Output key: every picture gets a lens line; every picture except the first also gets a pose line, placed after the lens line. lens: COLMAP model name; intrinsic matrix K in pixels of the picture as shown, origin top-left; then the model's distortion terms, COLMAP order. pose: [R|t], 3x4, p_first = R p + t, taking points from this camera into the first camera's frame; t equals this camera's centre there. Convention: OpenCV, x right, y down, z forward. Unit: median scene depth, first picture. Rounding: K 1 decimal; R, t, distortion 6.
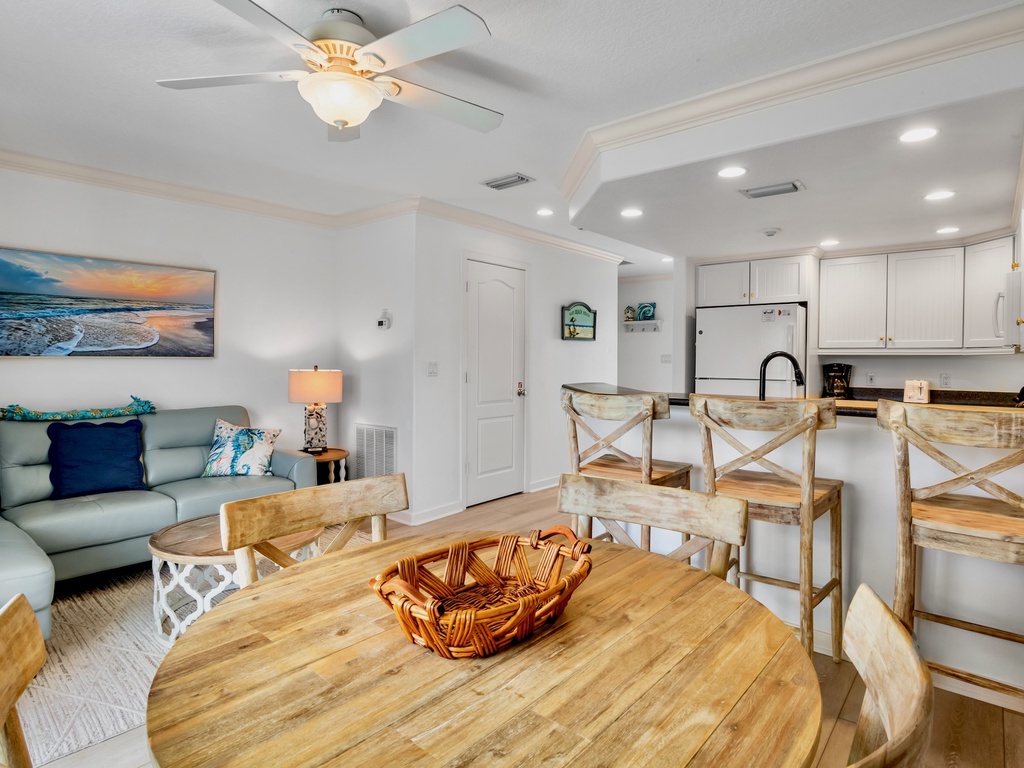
lens RADIAL K [[571.0, 0, 511.1], [0, 571.0, 379.3], [0, 0, 1]] dist [-0.022079, -0.000896]
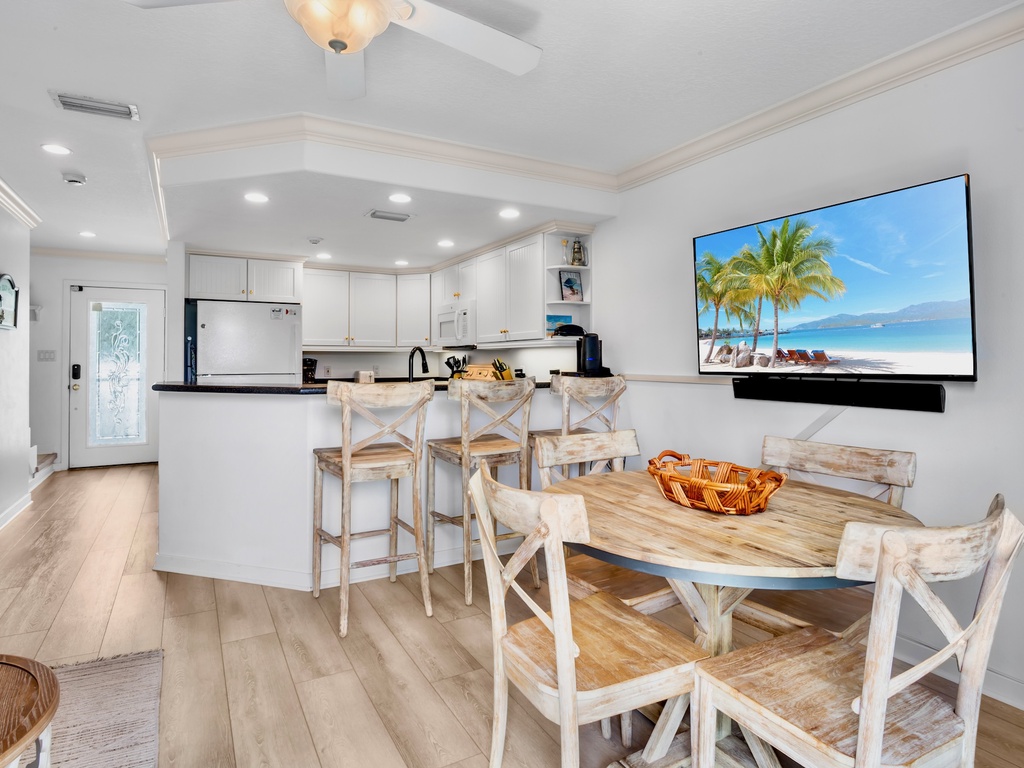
lens RADIAL K [[571.0, 0, 511.1], [0, 571.0, 379.3], [0, 0, 1]] dist [-0.022079, -0.000896]
pose [[0.334356, -0.035709, 0.941770, -0.429279], [0.034827, 0.999068, 0.025517, -0.000645], [-0.941803, 0.024268, 0.335288, 0.236420]]
